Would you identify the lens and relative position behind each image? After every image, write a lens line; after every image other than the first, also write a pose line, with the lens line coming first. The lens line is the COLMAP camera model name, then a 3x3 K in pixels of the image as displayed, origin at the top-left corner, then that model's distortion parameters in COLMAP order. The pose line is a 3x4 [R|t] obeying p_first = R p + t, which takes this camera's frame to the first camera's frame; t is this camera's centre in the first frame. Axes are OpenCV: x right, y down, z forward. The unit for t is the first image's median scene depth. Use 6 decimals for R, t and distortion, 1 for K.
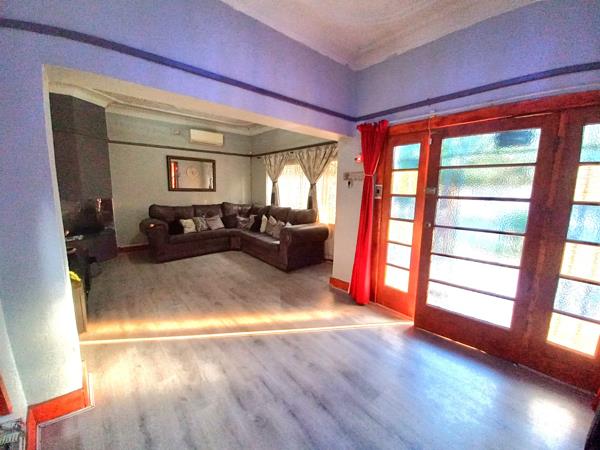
lens RADIAL K [[241.7, 0, 304.2], [0, 241.7, 224.3], [0, 0, 1]] dist [0.001339, -0.013865]
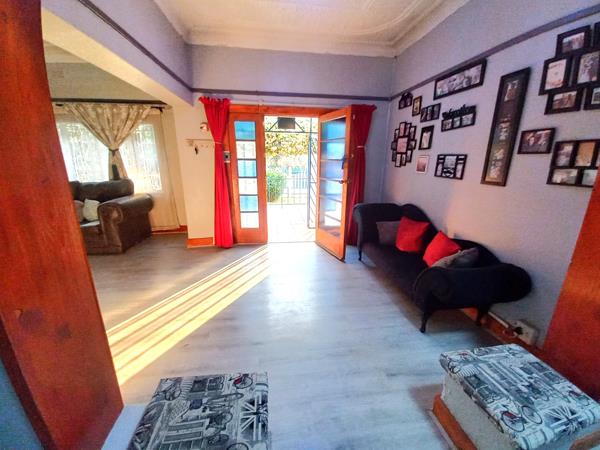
lens RADIAL K [[241.7, 0, 304.2], [0, 241.7, 224.3], [0, 0, 1]] dist [0.001339, -0.013865]
pose [[0.521949, -0.234307, 0.820165, -0.536165], [0.126600, 0.972162, 0.197163, 0.008724], [-0.843530, 0.000924, 0.537082, -0.017051]]
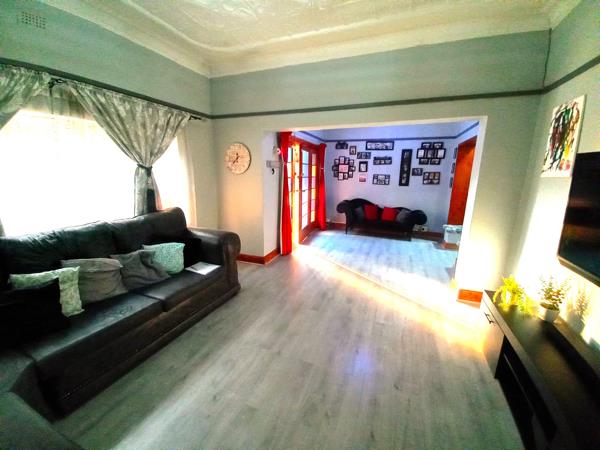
lens RADIAL K [[241.7, 0, 304.2], [0, 241.7, 224.3], [0, 0, 1]] dist [0.001339, -0.013865]
pose [[-0.475954, -0.212232, 0.853478, -1.037649], [0.106998, 0.949264, 0.295720, -0.267498], [-0.872937, 0.232070, -0.429098, 1.512994]]
